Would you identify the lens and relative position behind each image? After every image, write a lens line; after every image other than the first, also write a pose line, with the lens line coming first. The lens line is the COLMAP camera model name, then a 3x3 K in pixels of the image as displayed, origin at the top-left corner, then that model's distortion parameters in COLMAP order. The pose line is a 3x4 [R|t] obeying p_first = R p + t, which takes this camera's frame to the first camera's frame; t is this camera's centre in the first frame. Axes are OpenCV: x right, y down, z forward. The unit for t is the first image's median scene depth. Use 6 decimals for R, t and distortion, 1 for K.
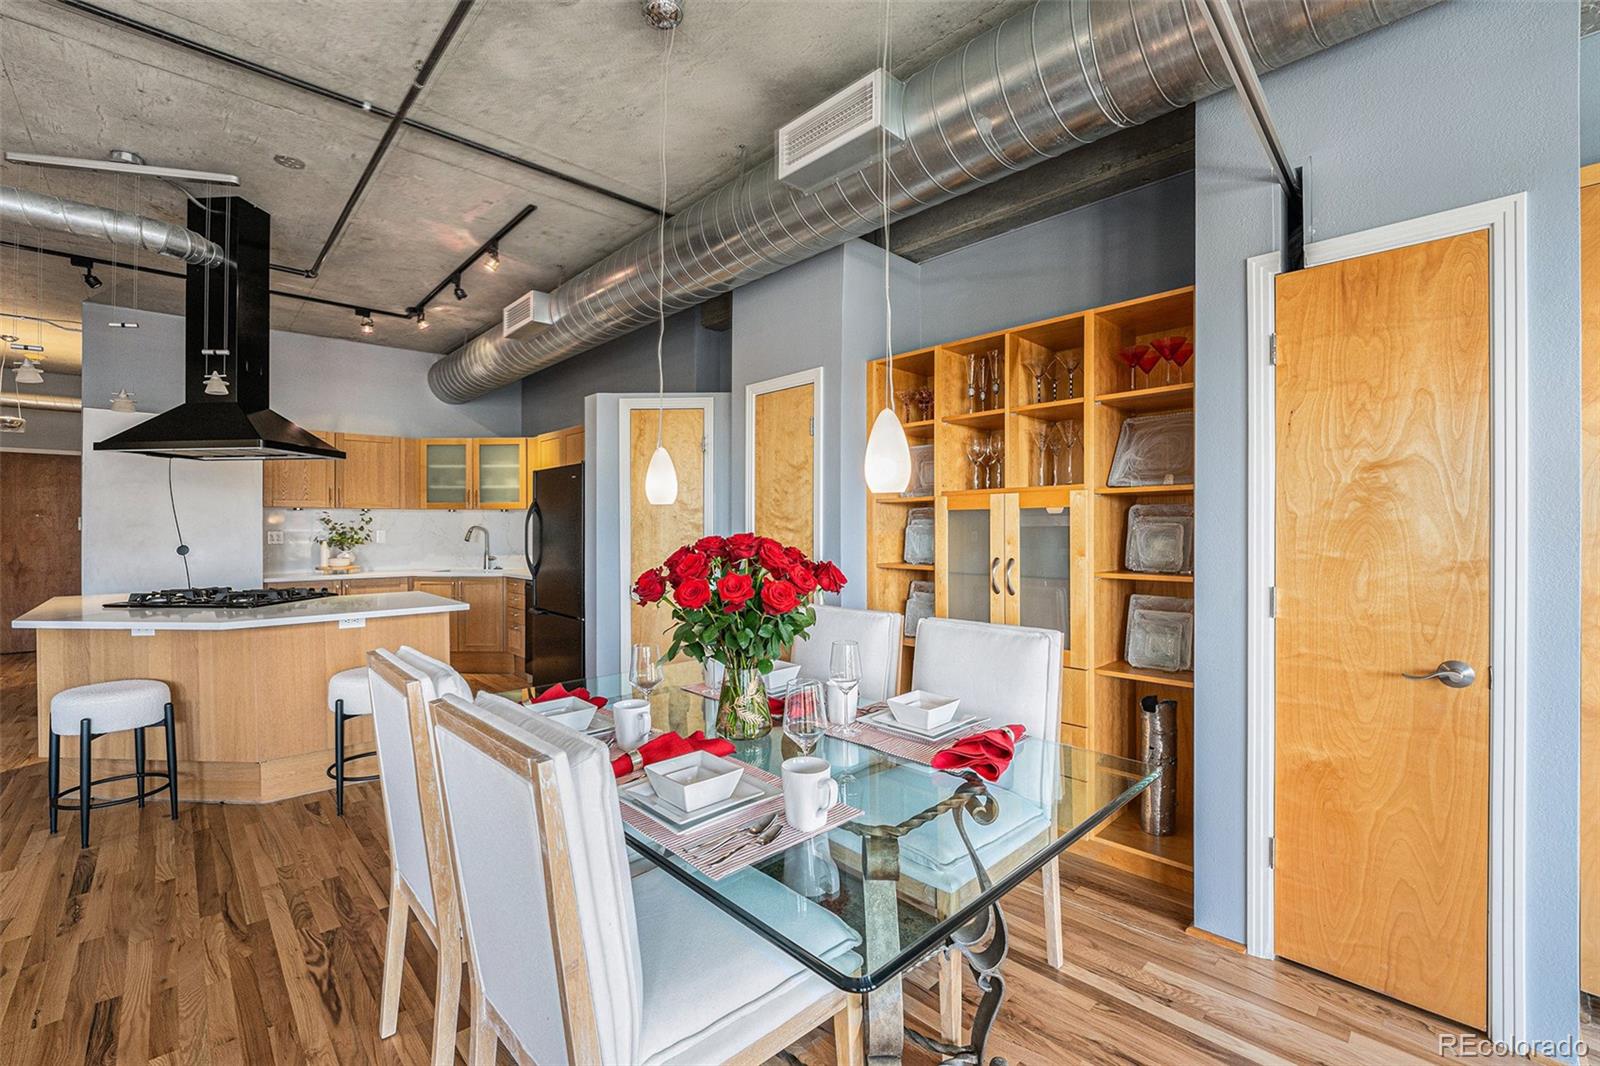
lens RADIAL K [[661.1, 0, 809.4], [0, 661.1, 524.2], [0, 0, 1]] dist [-0.026700, 0.003159]
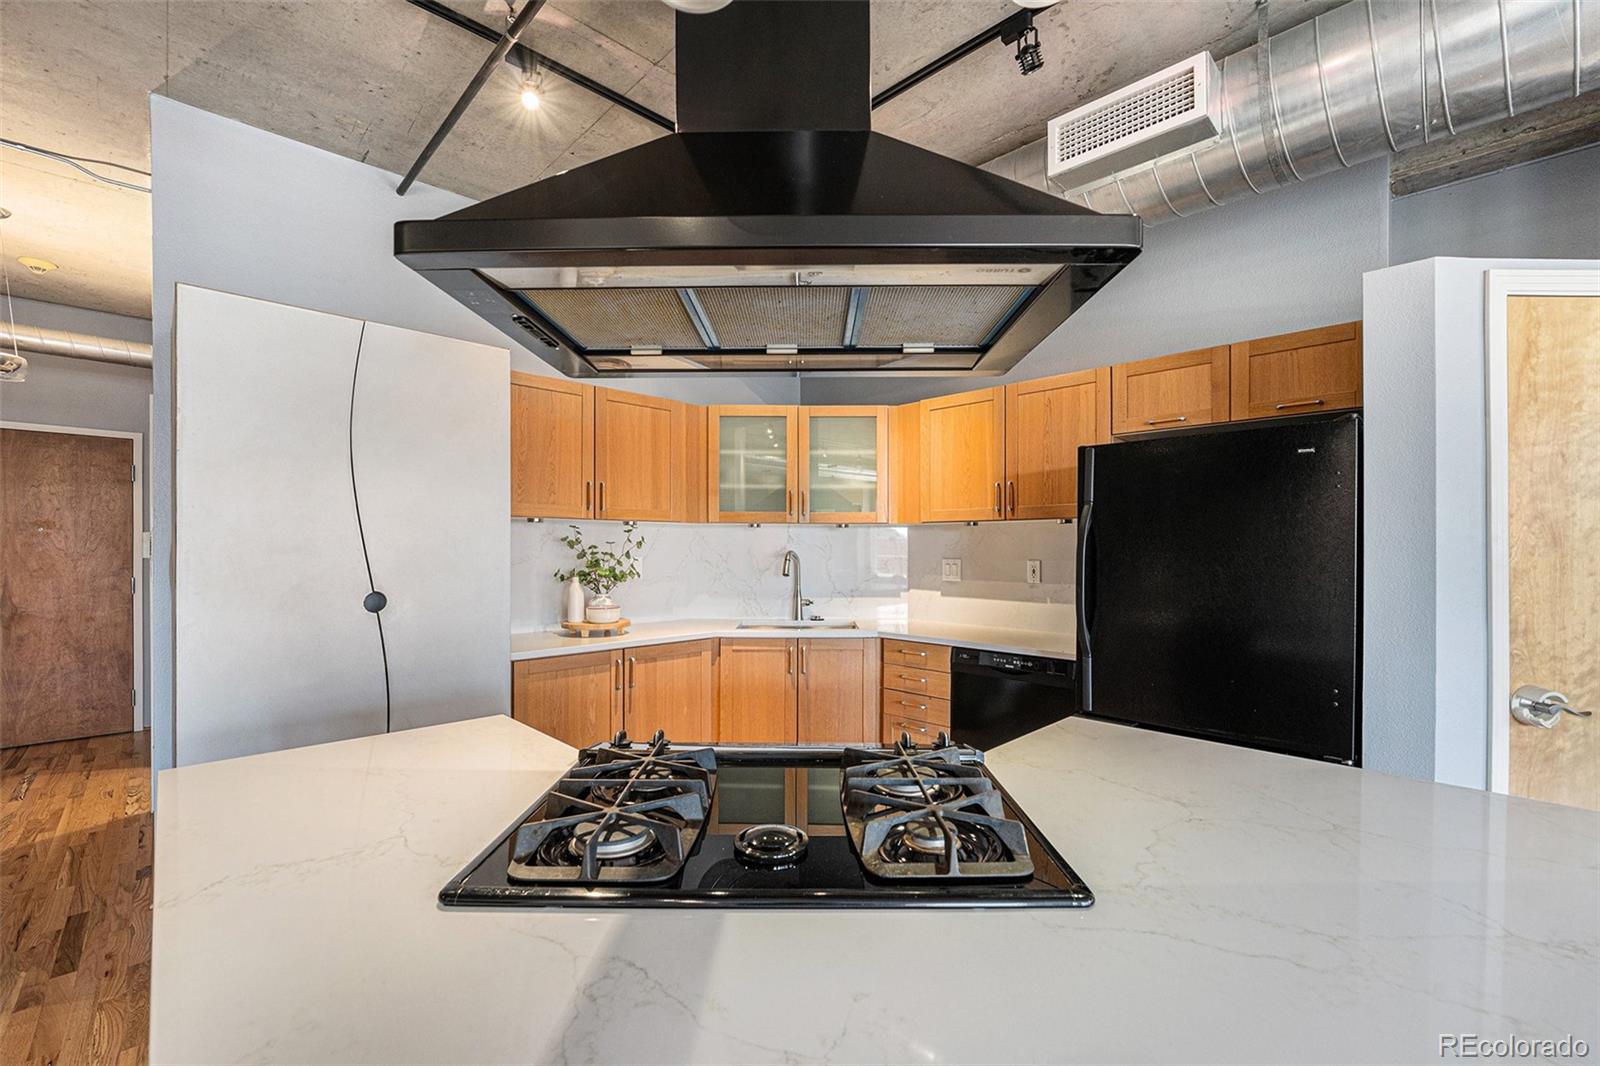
lens RADIAL K [[661.1, 0, 825.2], [0, 661.1, 553.9], [0, 0, 1]] dist [-0.026700, 0.003159]
pose [[0.999735, 0.005445, 0.022385, -0.496972], [-0.005686, 0.999927, 0.010687, -0.001074], [-0.022325, -0.010811, 0.999692, 0.391960]]
